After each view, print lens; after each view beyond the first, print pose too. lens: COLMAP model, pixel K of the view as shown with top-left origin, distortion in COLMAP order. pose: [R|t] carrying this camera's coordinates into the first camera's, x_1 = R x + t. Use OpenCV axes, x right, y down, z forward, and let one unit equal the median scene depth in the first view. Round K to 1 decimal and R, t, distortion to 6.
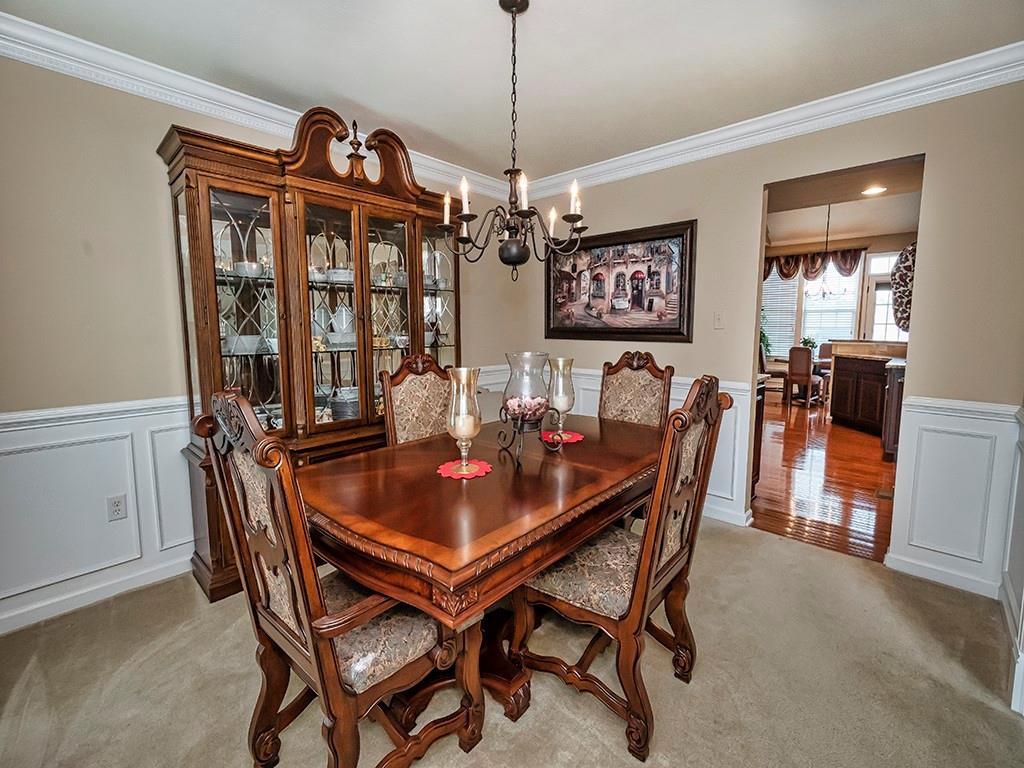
lens RADIAL K [[445.5, 0, 510.3], [0, 445.5, 374.3], [0, 0, 1]] dist [0.003218, 0.000039]
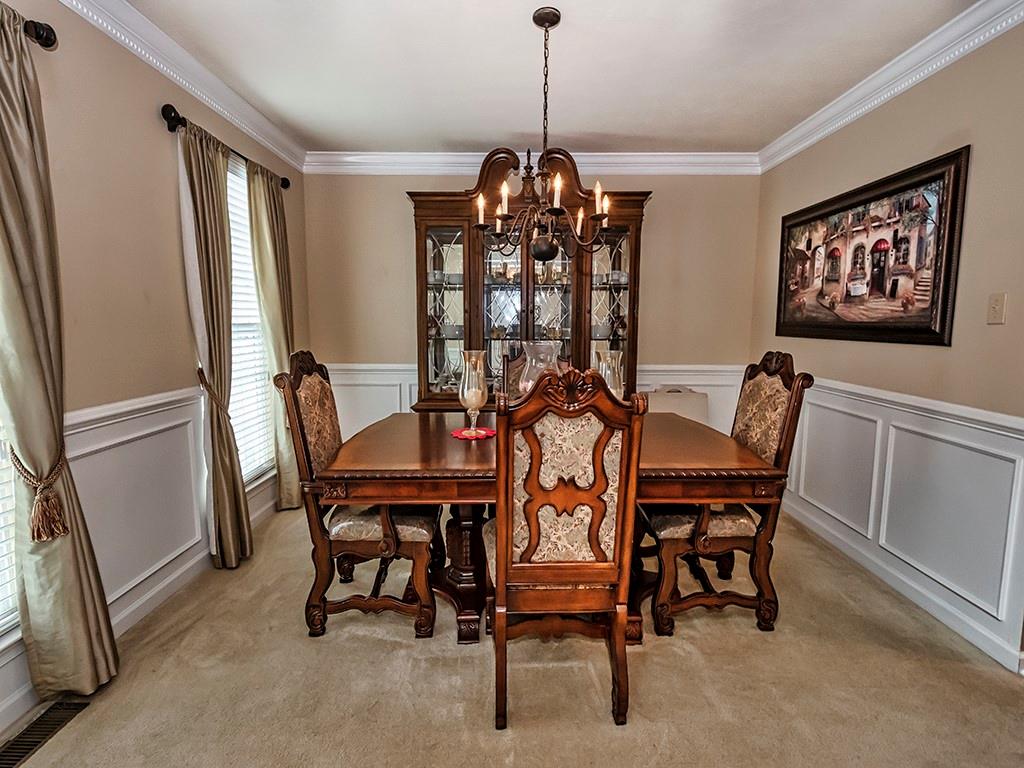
lens RADIAL K [[454.0, 0, 510.9], [0, 454.0, 368.9], [0, 0, 1]] dist [0.010004, -0.000046]
pose [[0.678326, 0.081170, -0.730264, 0.421860], [-0.085937, 0.995822, 0.030863, -0.005339], [0.729718, 0.041821, 0.682468, 0.106622]]
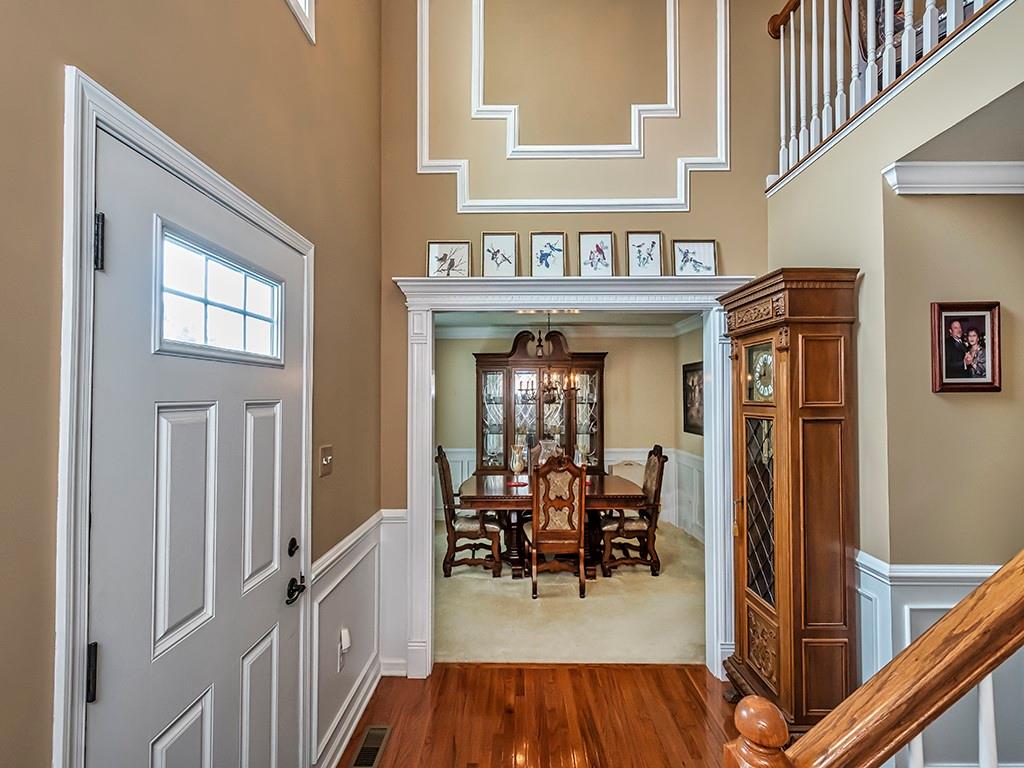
lens RADIAL K [[443.7, 0, 509.6], [0, 443.7, 390.7], [0, 0, 1]] dist [0.001227, 0.000149]
pose [[0.666038, -0.011722, -0.745826, 0.880585], [-0.082697, 0.992552, -0.089450, -0.044729], [0.741320, 0.121255, 0.660108, -0.392235]]
